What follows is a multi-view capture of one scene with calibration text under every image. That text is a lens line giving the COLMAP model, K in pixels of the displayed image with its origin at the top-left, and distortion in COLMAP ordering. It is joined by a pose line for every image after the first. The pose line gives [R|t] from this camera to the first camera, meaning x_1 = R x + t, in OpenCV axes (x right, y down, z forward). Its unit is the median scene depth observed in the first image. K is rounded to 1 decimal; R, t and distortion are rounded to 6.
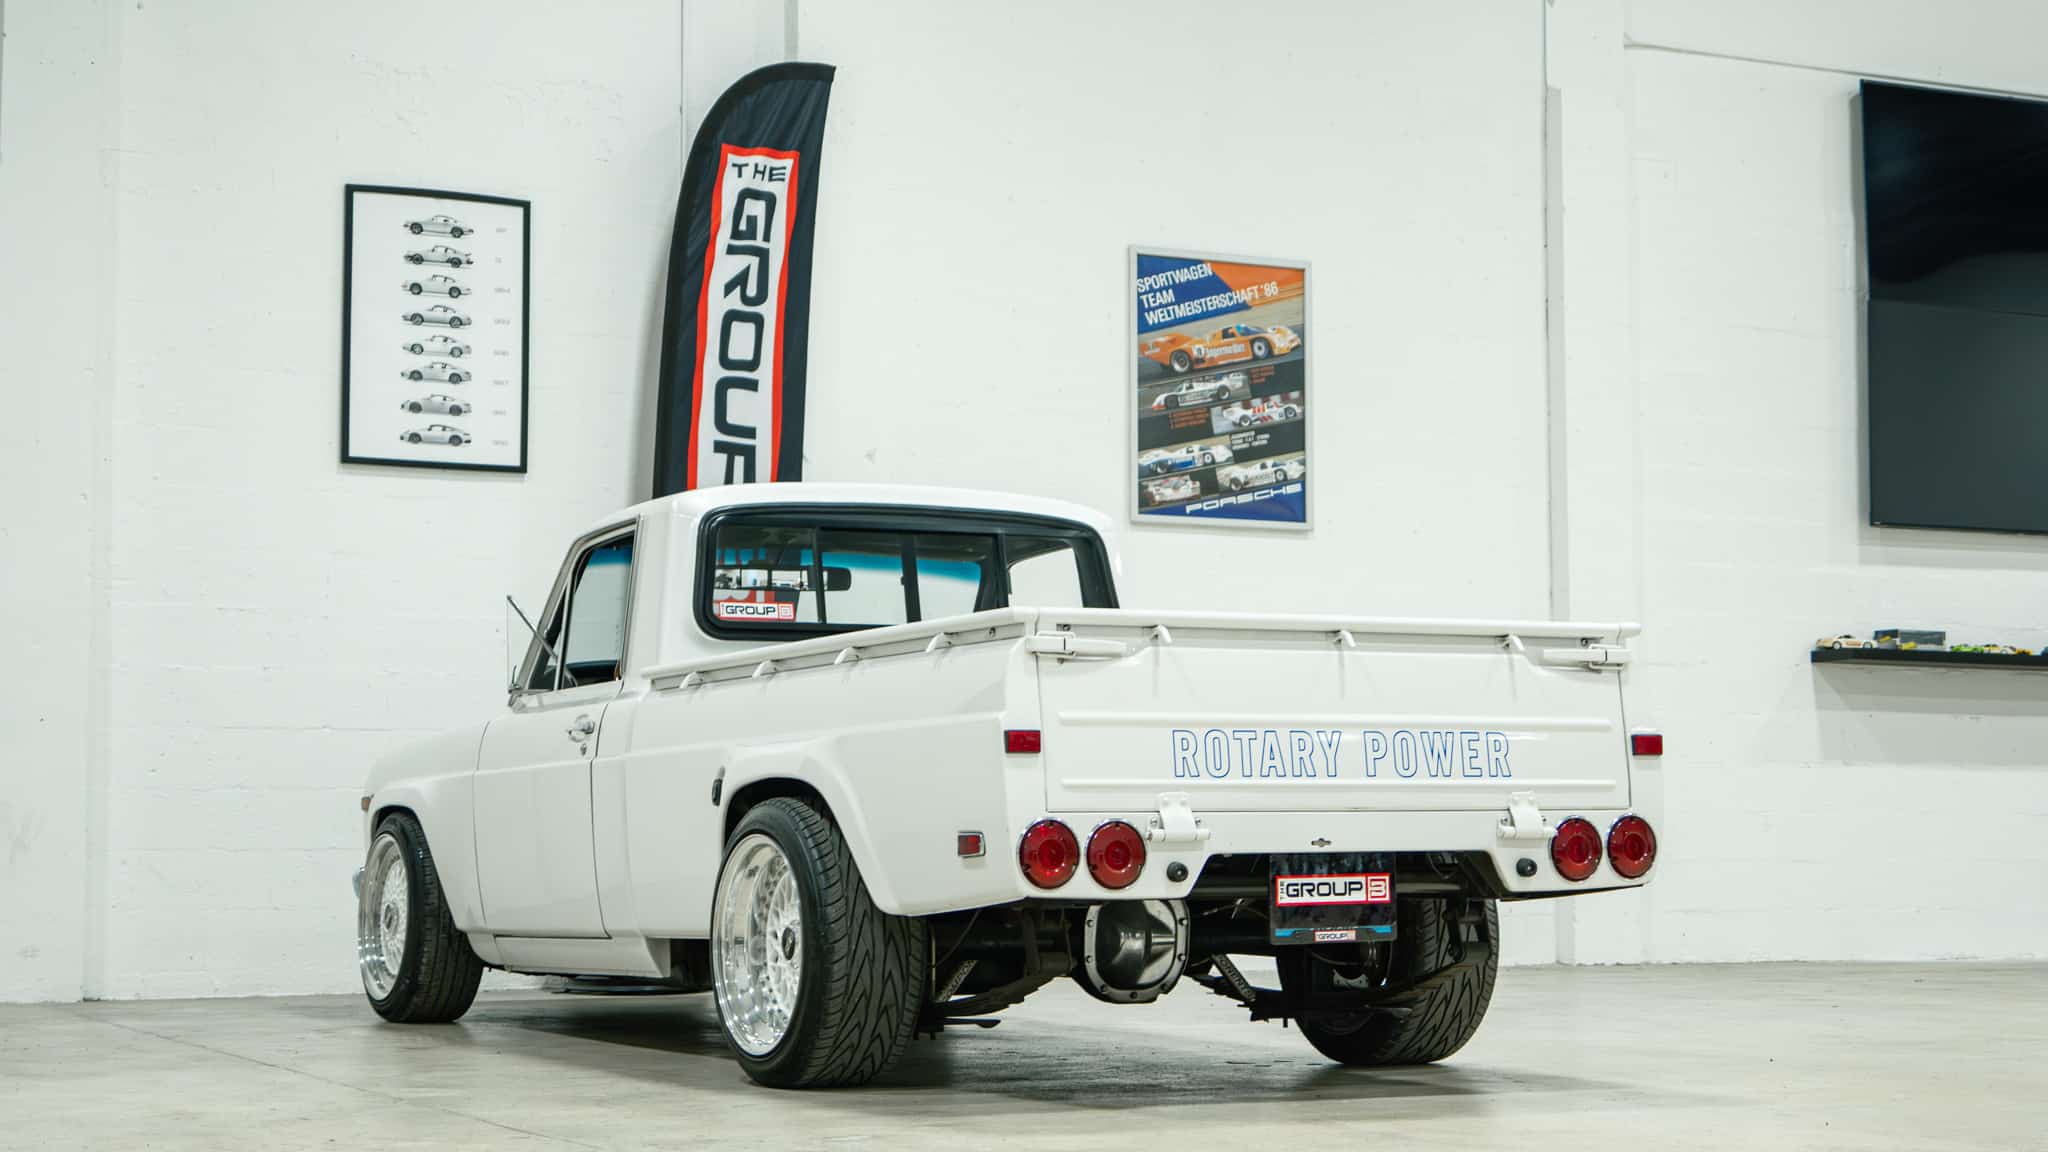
lens RADIAL K [[3383.9, 0, 1065.7], [0, 3383.9, 582.1], [0, 0, 1]] dist [0.041482, 0.000000]
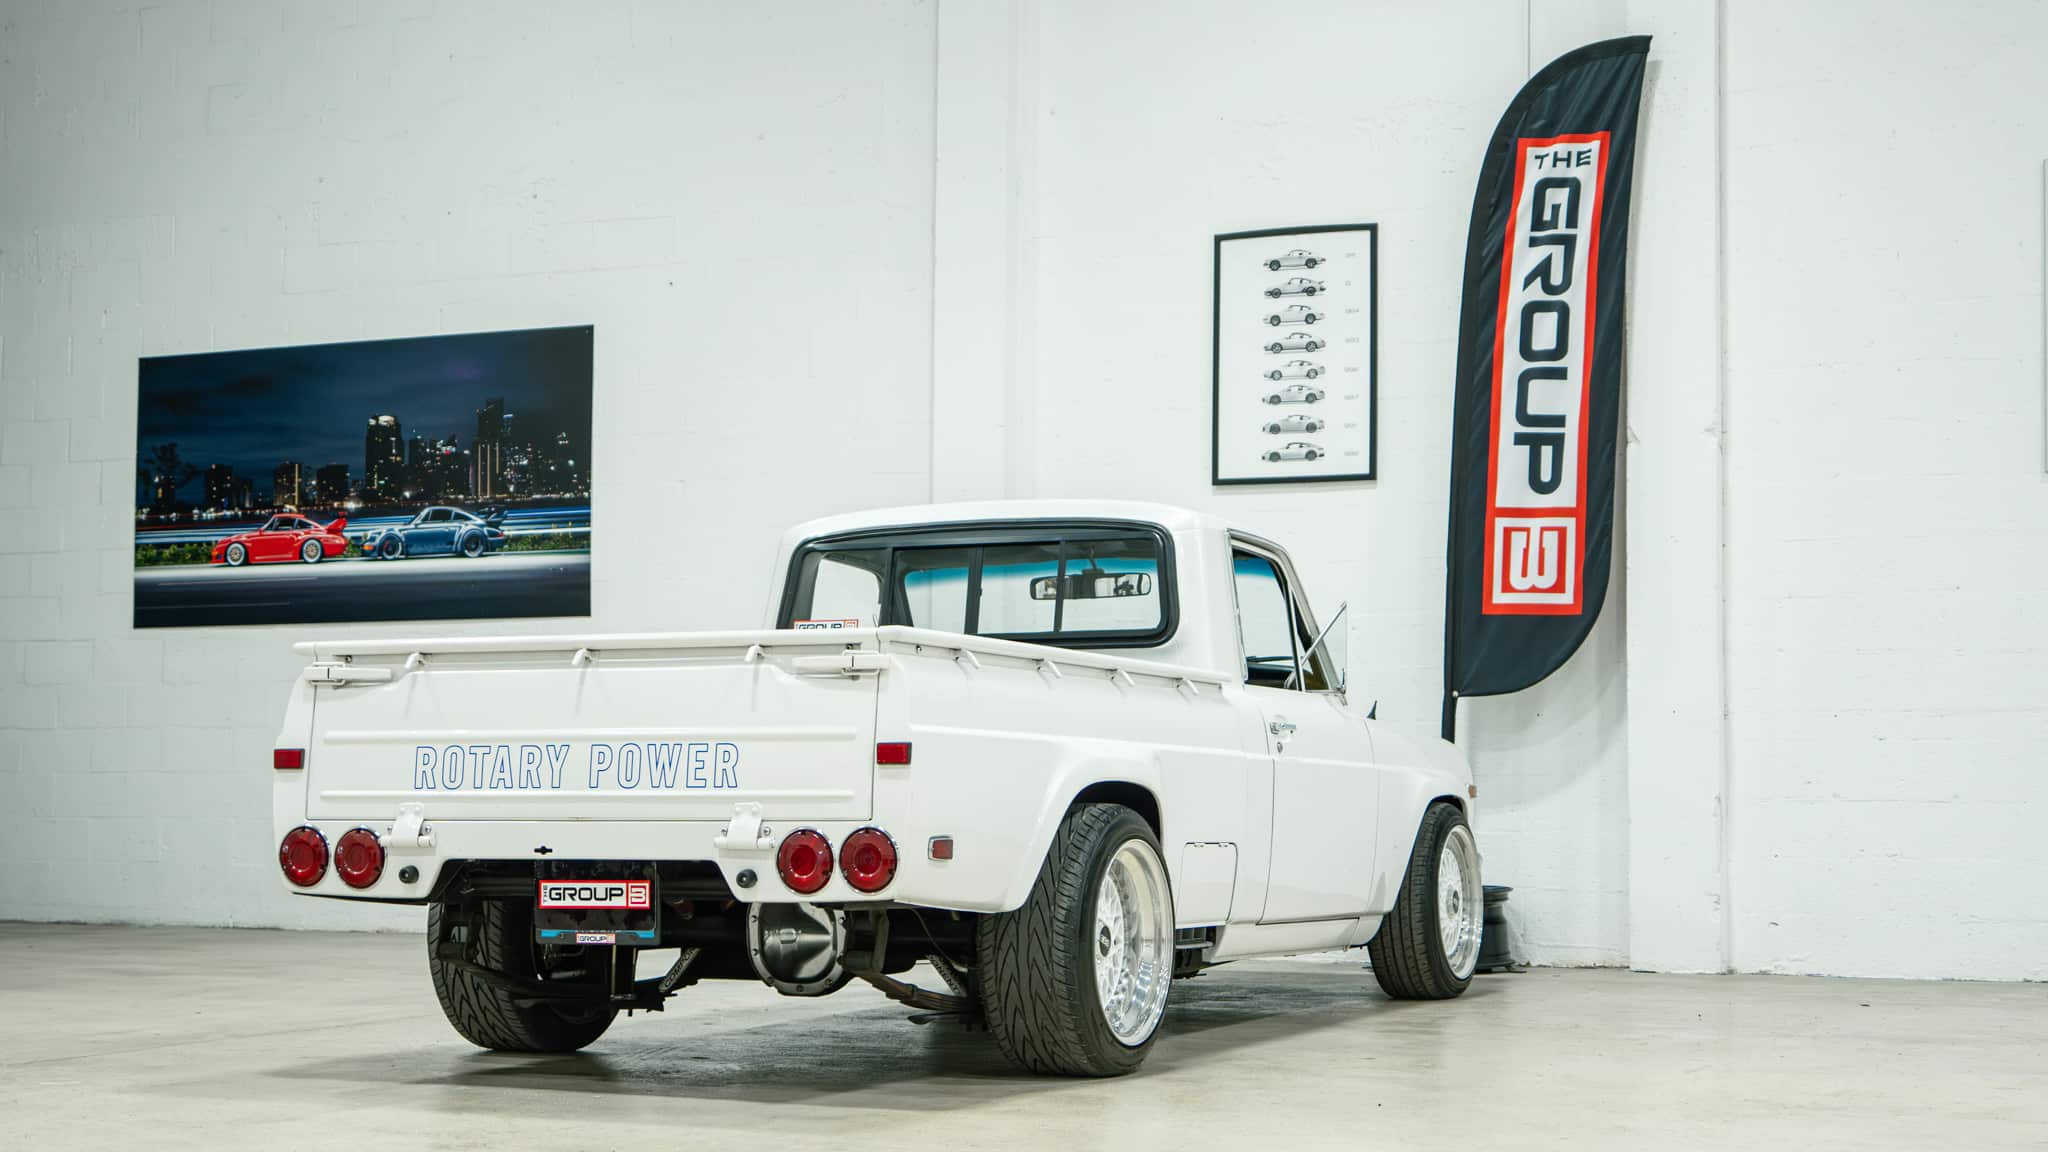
lens RADIAL K [[3204.4, 0, 1031.9], [0, 3204.4, 571.5], [0, 0, 1]] dist [0.013338, 0.000000]
pose [[0.593652, -0.049232, -0.803214, 0.925160], [0.055797, 0.998243, -0.019947, 0.017083], [0.802785, -0.032975, 0.595356, 0.495295]]
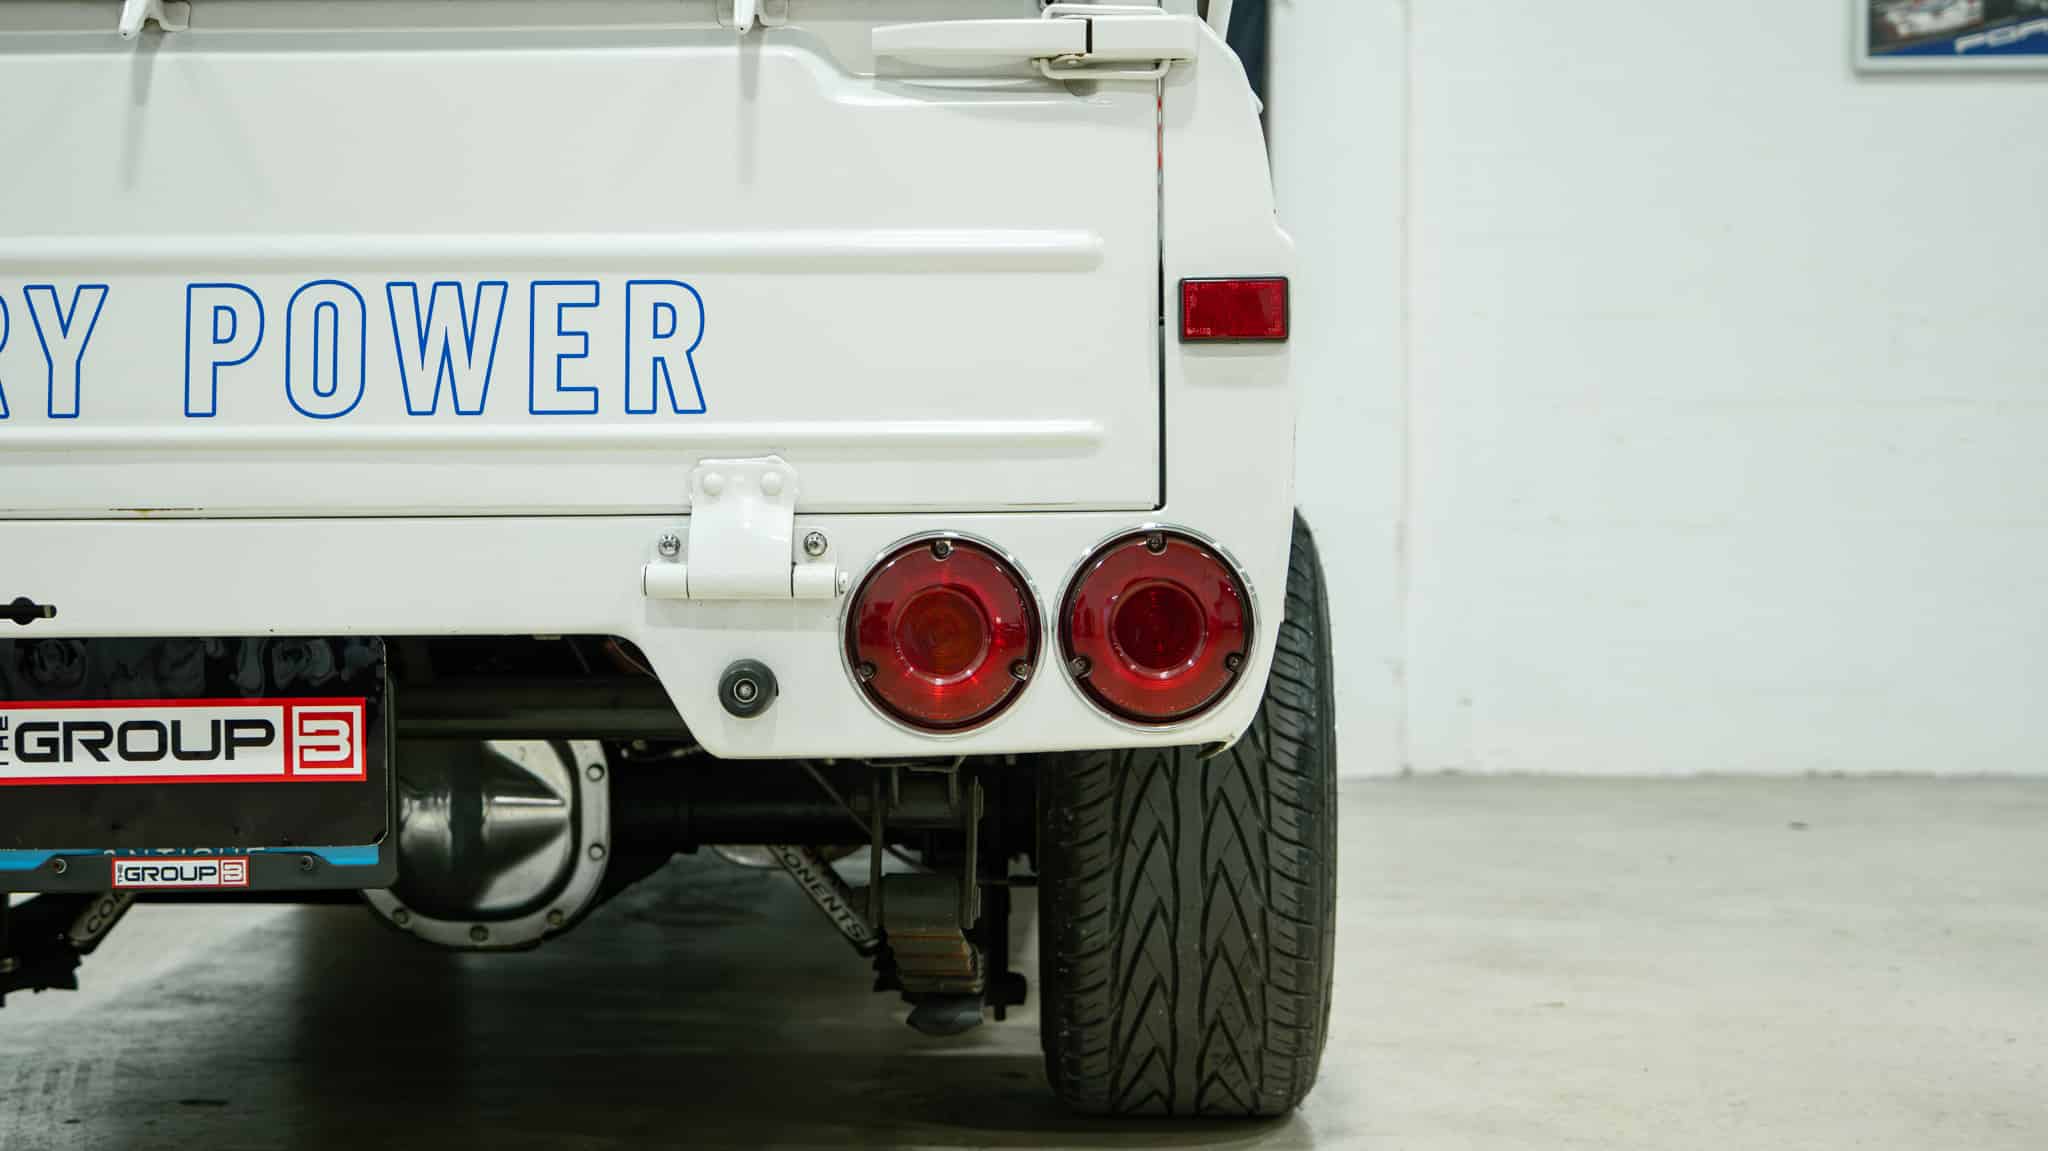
lens RADIAL K [[2979.3, 0, 1021.5], [0, 2979.3, 577.0], [0, 0, 1]] dist [0.013306, 0.000000]
pose [[0.858690, 0.006163, -0.512459, 0.299460], [0.036948, 0.996581, 0.073897, 0.051786], [0.511162, -0.082389, 0.855526, 0.747373]]
